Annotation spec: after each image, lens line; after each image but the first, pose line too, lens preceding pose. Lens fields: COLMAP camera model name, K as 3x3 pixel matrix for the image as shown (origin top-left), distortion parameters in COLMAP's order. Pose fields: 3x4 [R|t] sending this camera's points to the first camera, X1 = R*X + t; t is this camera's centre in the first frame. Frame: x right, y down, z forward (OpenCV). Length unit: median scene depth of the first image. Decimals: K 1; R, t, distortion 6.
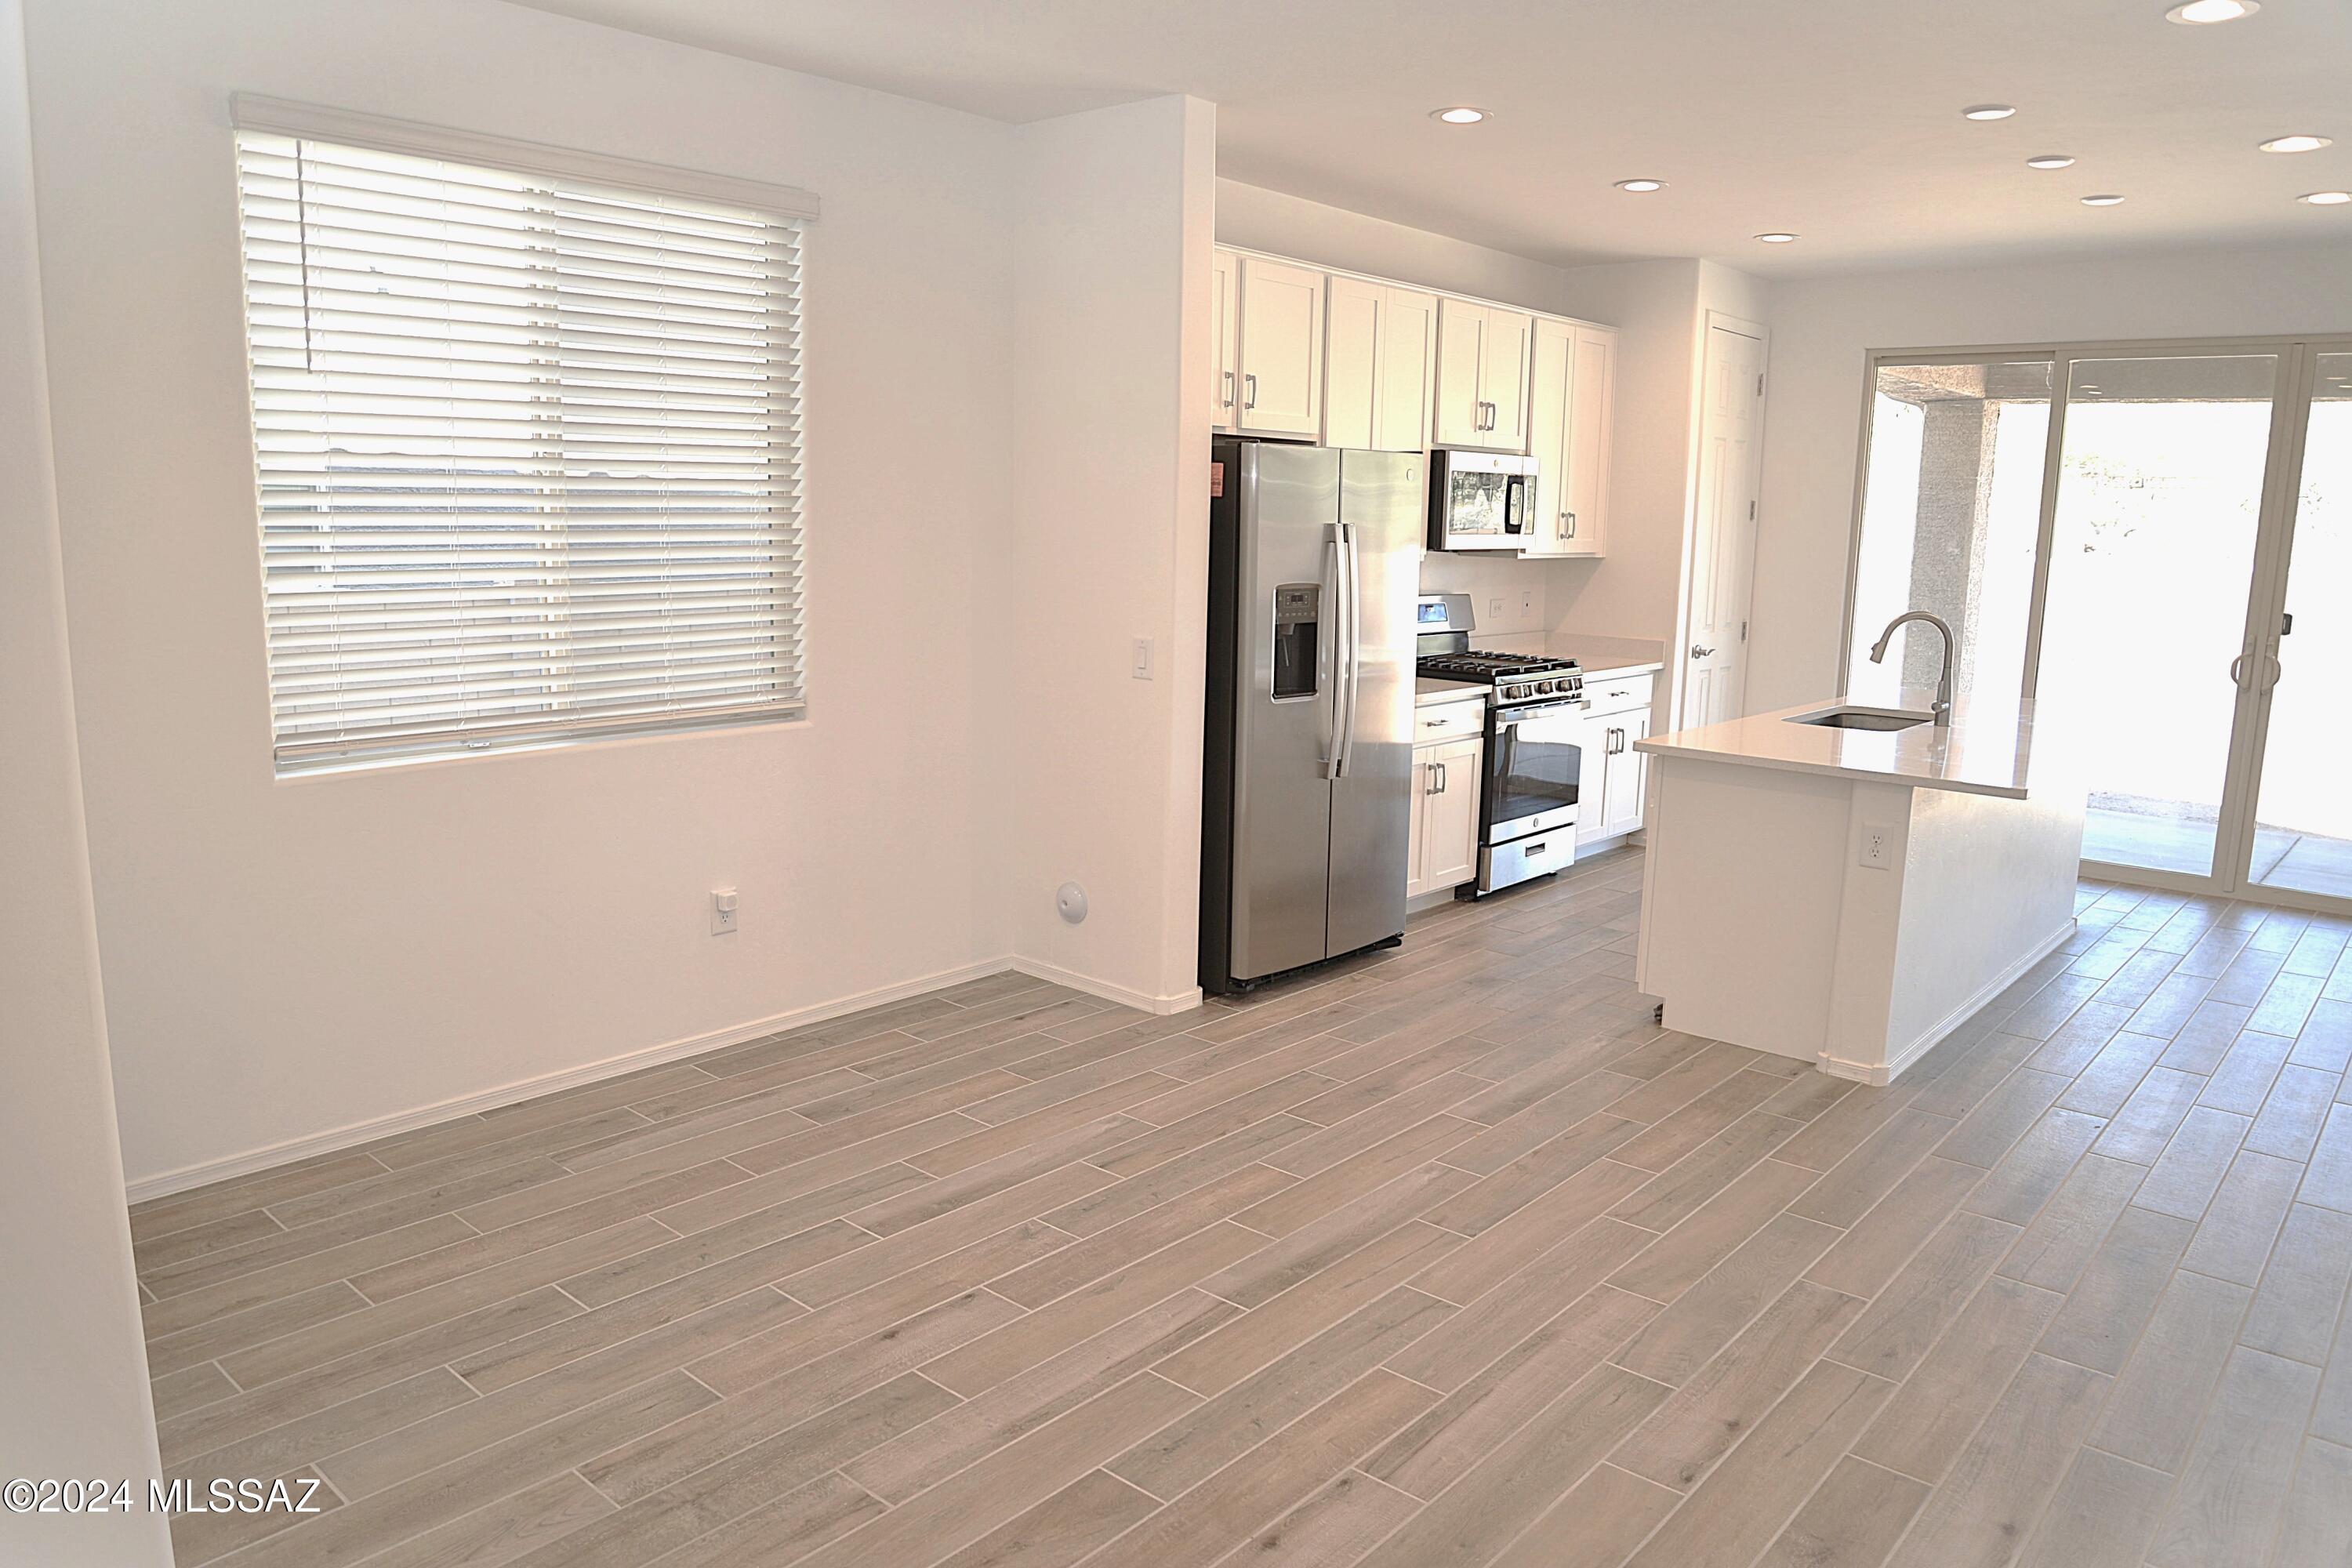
lens RADIAL K [[1634.0, 0, 1176.0], [0, 1634.0, 784.0], [0, 0, 1]] dist [-0.044299, 0.000283]
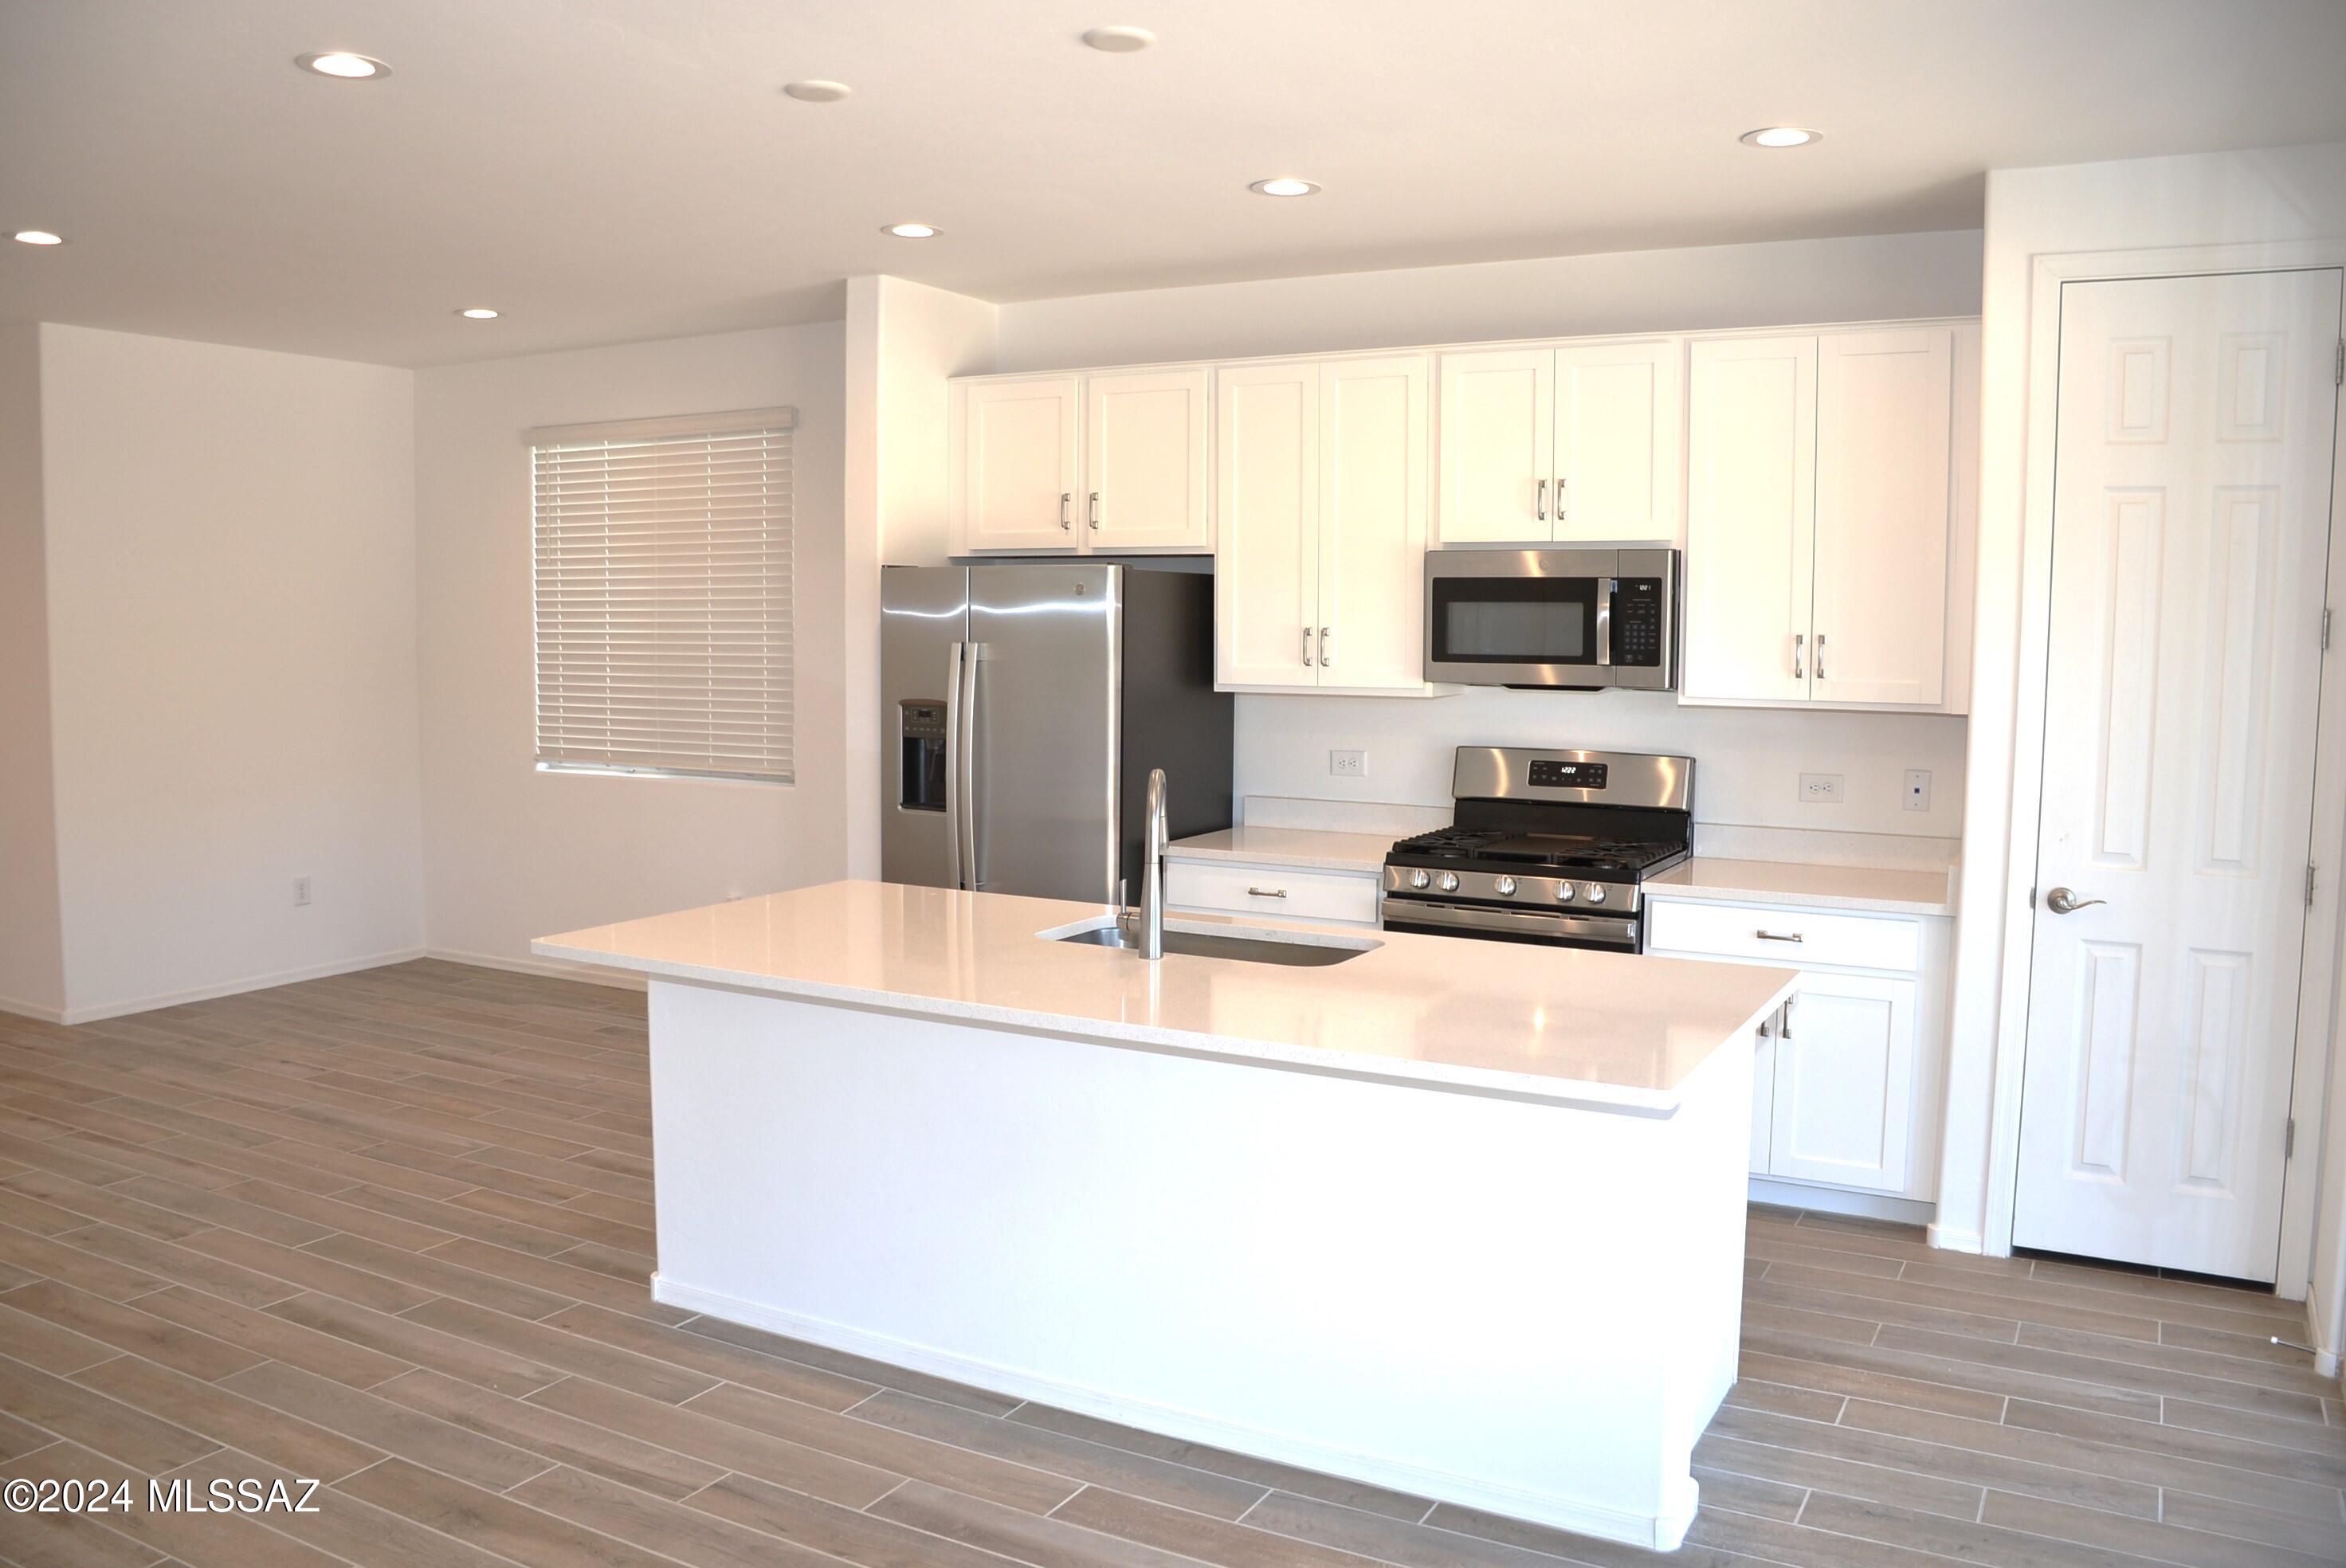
lens RADIAL K [[1822.2, 0, 1173.0], [0, 1822.2, 784.0], [0, 0, 1]] dist [-0.145719, 0.095574]
pose [[0.205665, 0.065657, -0.976418, 1.783629], [-0.169915, 0.984988, 0.030444, -0.191521], [0.963759, 0.159647, 0.213733, 1.328595]]
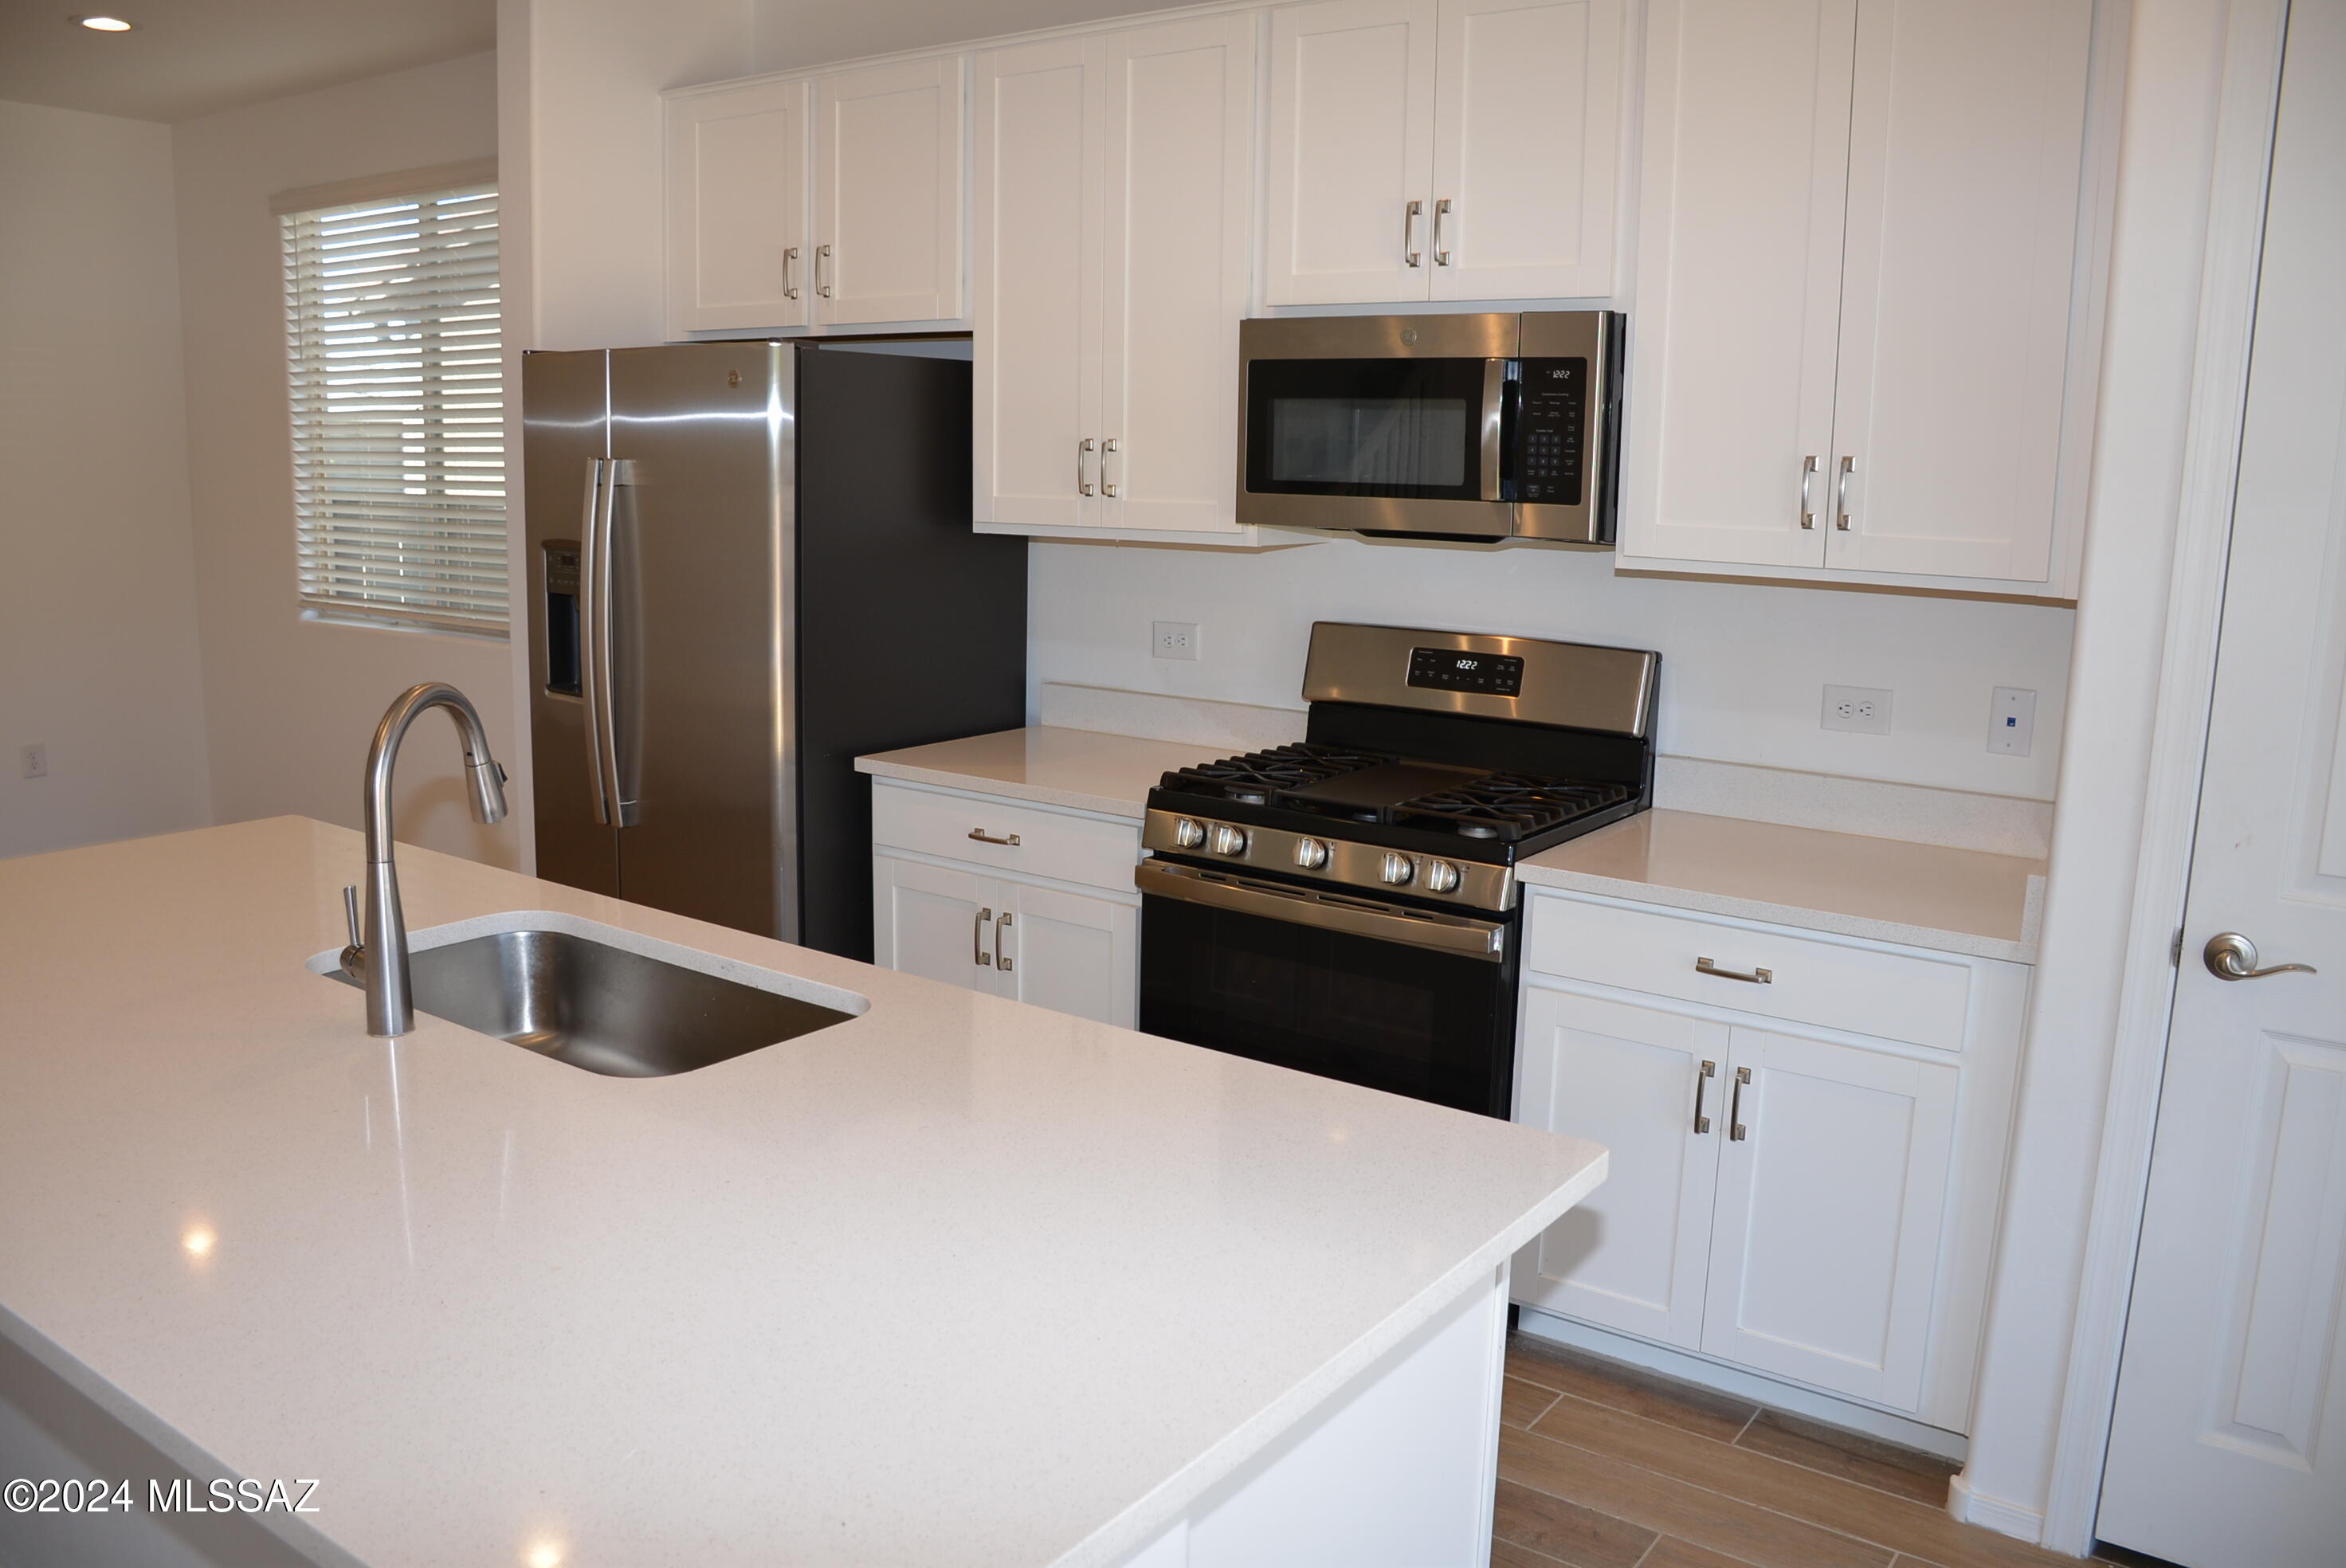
lens RADIAL K [[1822.2, 0, 1173.0], [0, 1822.2, 784.0], [0, 0, 1]] dist [-0.145719, 0.095574]
pose [[0.091382, 0.158244, -0.983162, 1.311032], [-0.187391, 0.972388, 0.139092, -0.259923], [0.978025, 0.171525, 0.118513, 1.726295]]
